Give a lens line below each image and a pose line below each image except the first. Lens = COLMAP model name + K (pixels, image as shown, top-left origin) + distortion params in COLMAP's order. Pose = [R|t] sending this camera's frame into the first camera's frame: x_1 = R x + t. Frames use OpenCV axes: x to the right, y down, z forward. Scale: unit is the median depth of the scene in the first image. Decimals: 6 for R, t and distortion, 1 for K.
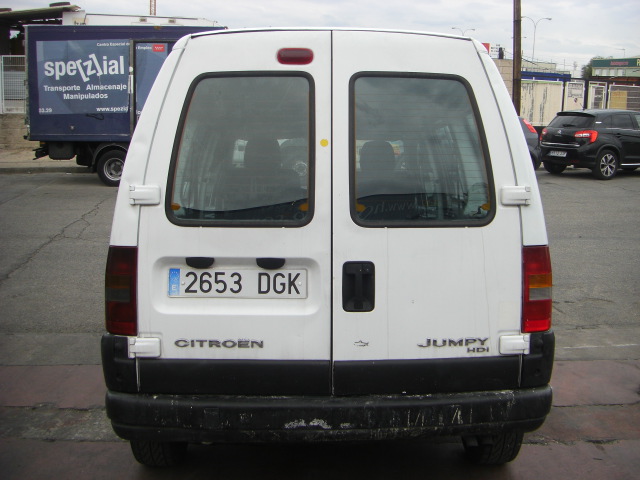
lens RADIAL K [[712.4, 0, 325.4], [0, 712.4, 233.9], [0, 0, 1]] dist [-0.130388, 0.000000]
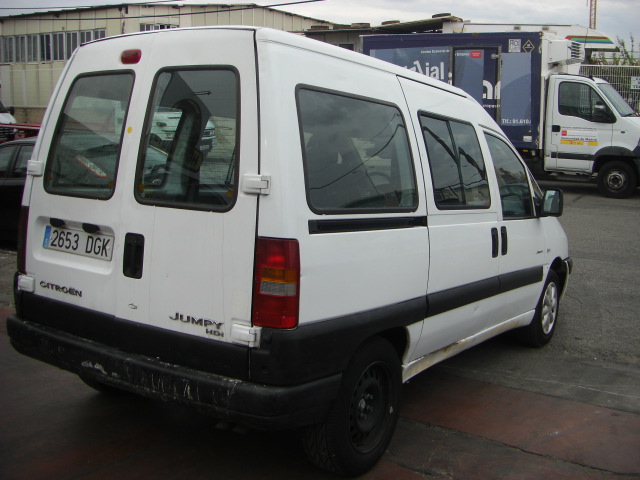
lens RADIAL K [[712.4, 0, 320.9], [0, 712.4, 234.2], [0, 0, 1]] dist [-0.130388, 0.000000]
pose [[0.812864, 0.097683, -0.574204, 0.921602], [-0.105008, 0.994260, 0.020490, -0.014516], [0.572910, 0.043641, 0.818456, 0.244186]]
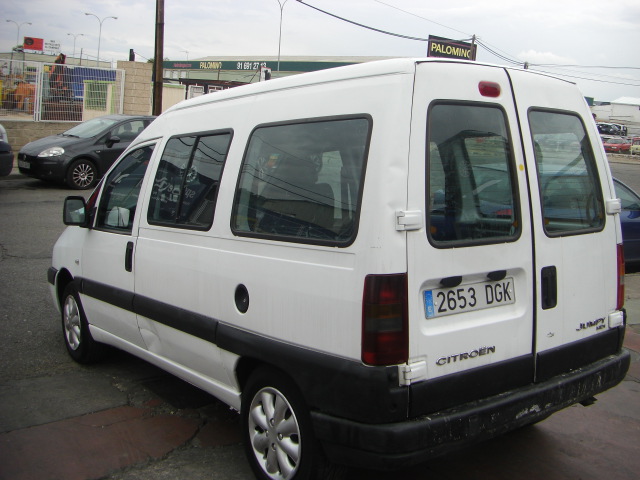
lens RADIAL K [[712.4, 0, 320.5], [0, 712.4, 239.7], [0, 0, 1]] dist [-0.130388, 0.000000]
pose [[0.822289, -0.069061, 0.564865, -0.916828], [0.063867, 0.997537, 0.028988, -0.064118], [-0.565475, 0.012240, 0.824674, 0.241789]]
